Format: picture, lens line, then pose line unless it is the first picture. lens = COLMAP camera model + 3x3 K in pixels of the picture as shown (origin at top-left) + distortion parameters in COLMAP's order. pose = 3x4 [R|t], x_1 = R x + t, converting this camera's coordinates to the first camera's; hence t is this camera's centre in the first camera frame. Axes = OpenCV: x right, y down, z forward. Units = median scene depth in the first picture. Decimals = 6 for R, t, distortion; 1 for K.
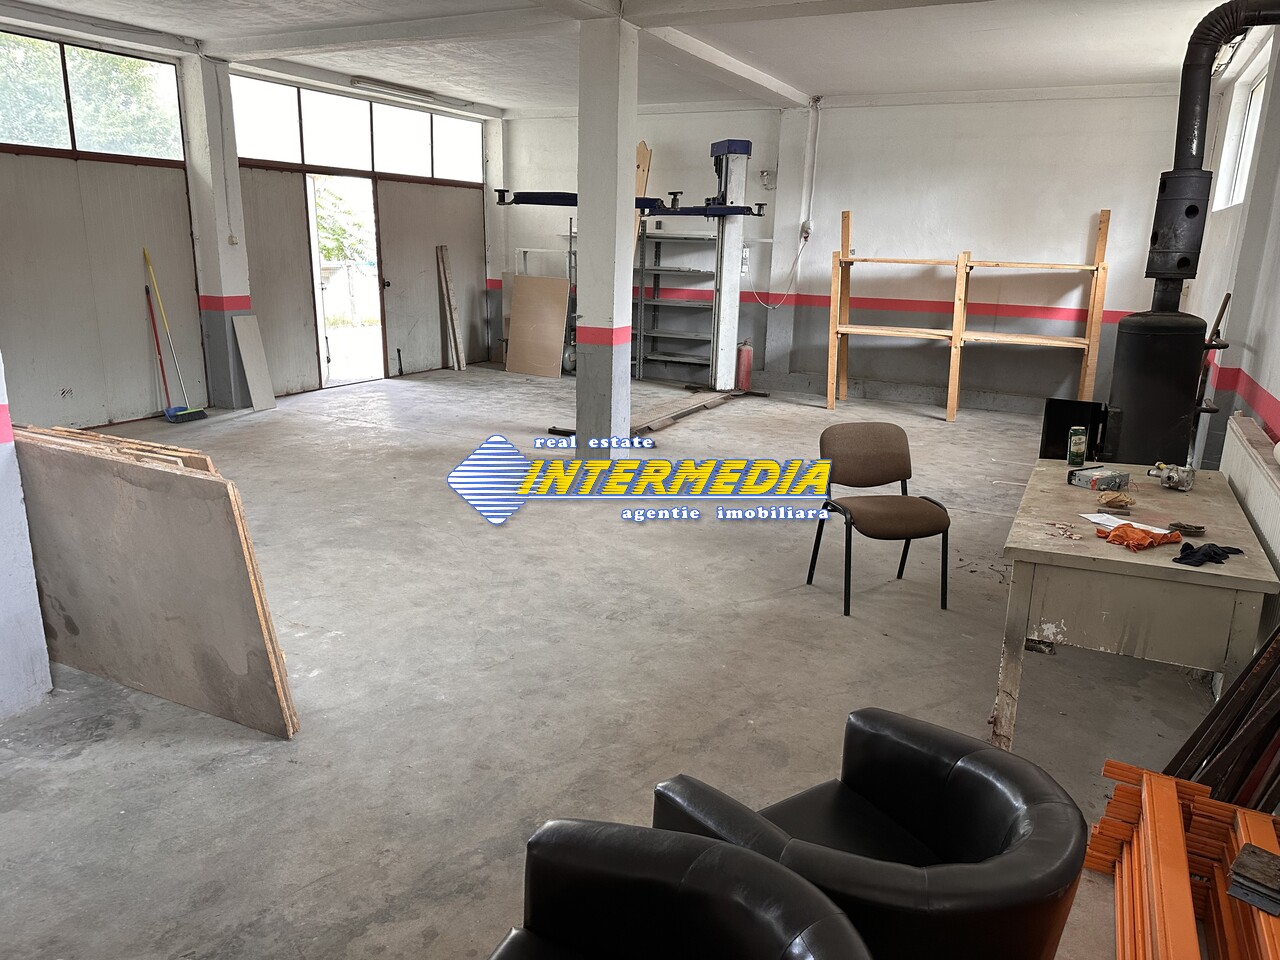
lens RADIAL K [[898.8, 0, 641.5], [0, 898.8, 475.9], [0, 0, 1]] dist [0.072887, -0.093599]
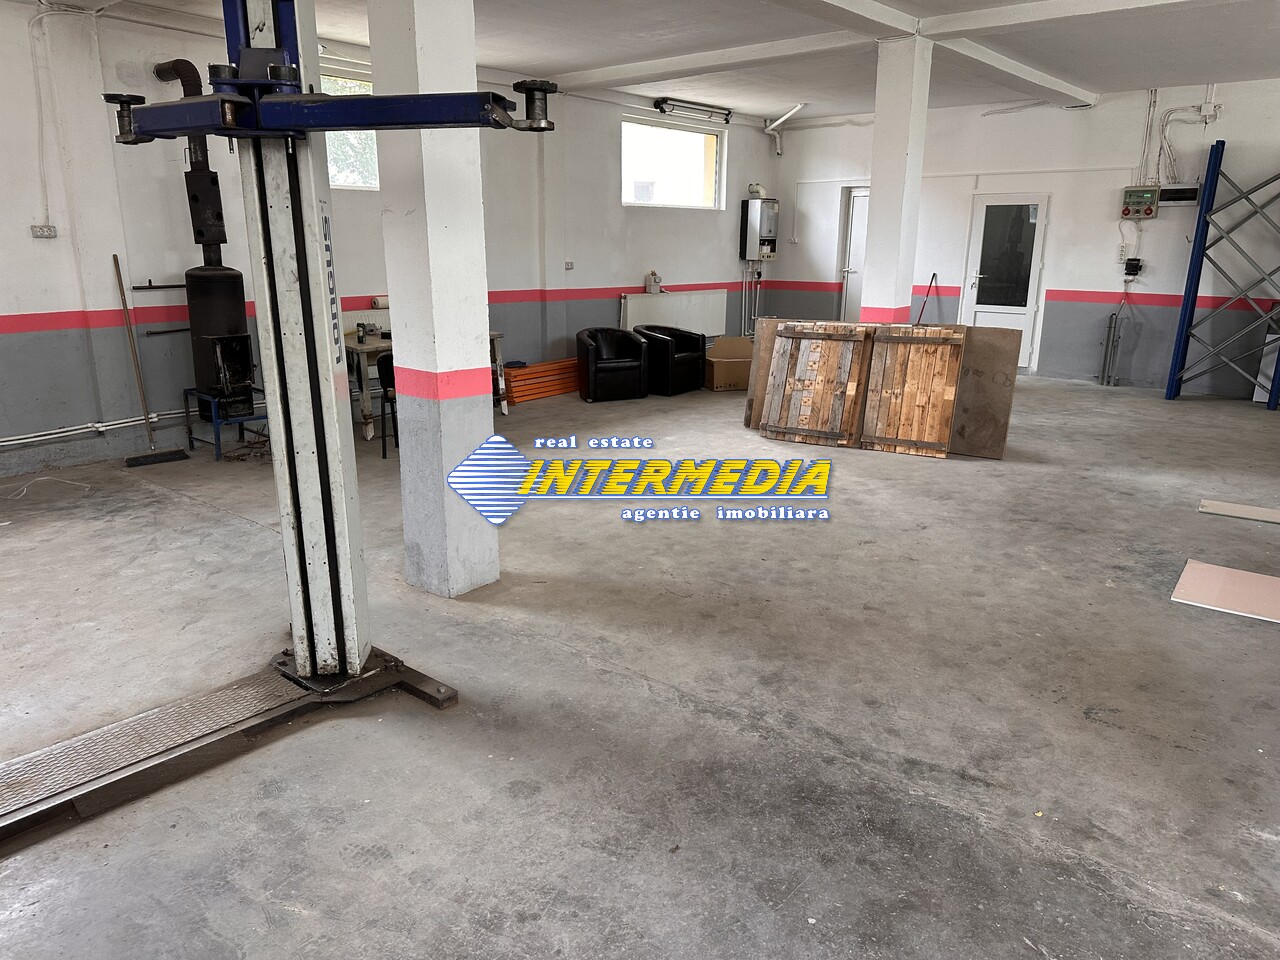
lens RADIAL K [[896.3, 0, 647.2], [0, 896.3, 481.6], [0, 0, 1]] dist [0.065433, -0.093106]
pose [[-0.968859, -0.094994, 0.228667, -0.239665], [0.032043, 0.867619, 0.496196, -0.294860], [-0.245531, 0.488071, -0.837556, 1.129497]]
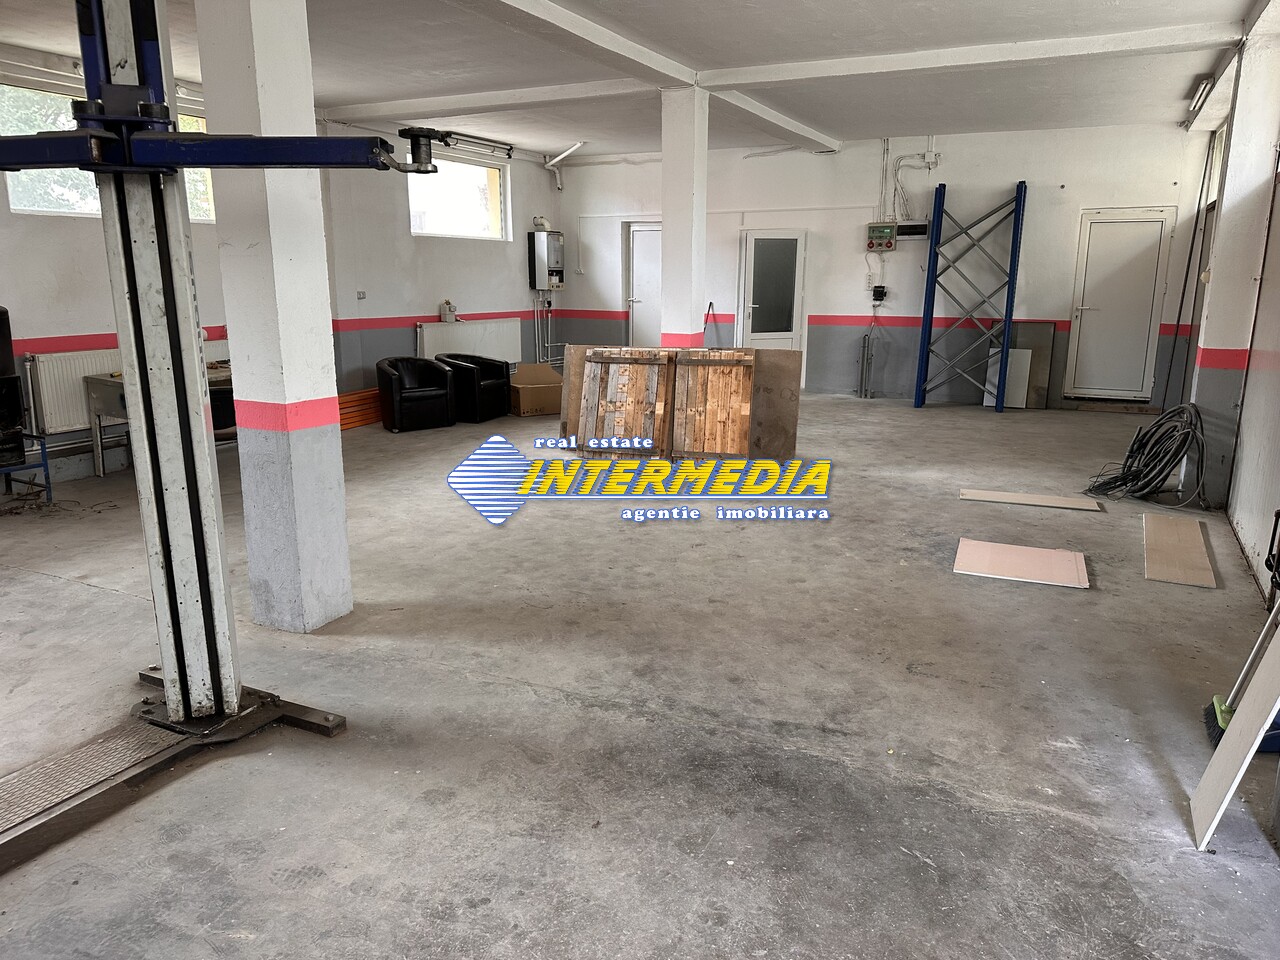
lens RADIAL K [[898.8, 0, 641.5], [0, 898.8, 475.9], [0, 0, 1]] dist [0.072887, -0.093599]
pose [[-0.999610, -0.027437, -0.005117, -0.205981], [-0.026679, 0.885496, 0.463880, -0.304355], [-0.008197, 0.463836, -0.885883, 1.164881]]
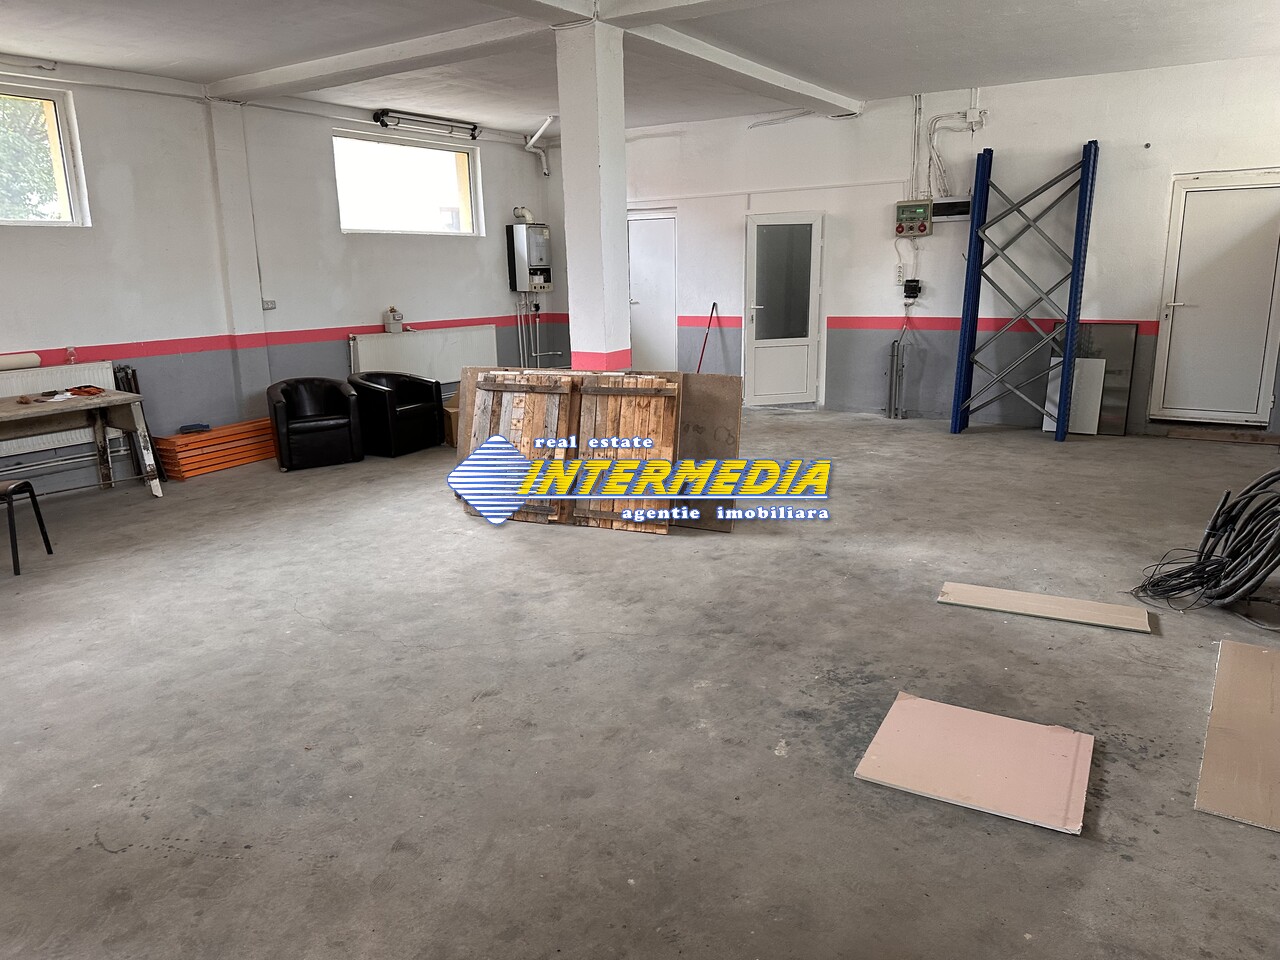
lens RADIAL K [[898.8, 0, 641.5], [0, 898.8, 475.9], [0, 0, 1]] dist [0.072887, -0.093599]
pose [[-0.993286, -0.031510, 0.111309, -0.356250], [0.024752, 0.882015, 0.470572, -0.253790], [-0.113004, 0.470167, -0.875313, 0.947330]]
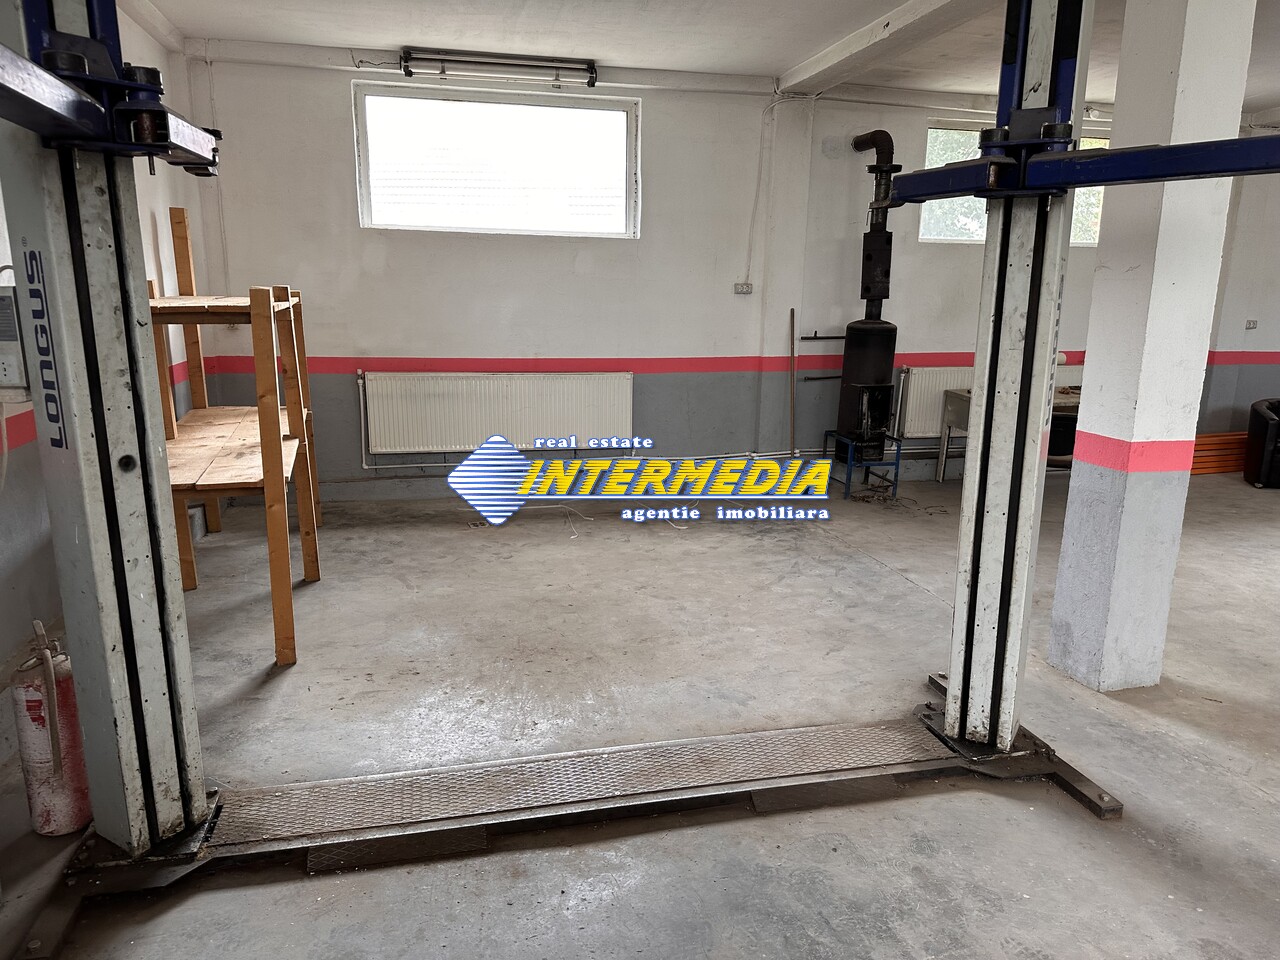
lens RADIAL K [[889.3, 0, 634.6], [0, 889.3, 486.7], [0, 0, 1]] dist [0.067629, -0.110263]
pose [[-0.629573, -0.200353, 0.750664, -0.197695], [0.172521, 0.906007, 0.386506, -0.298793], [-0.757545, 0.372840, -0.535833, 1.144657]]
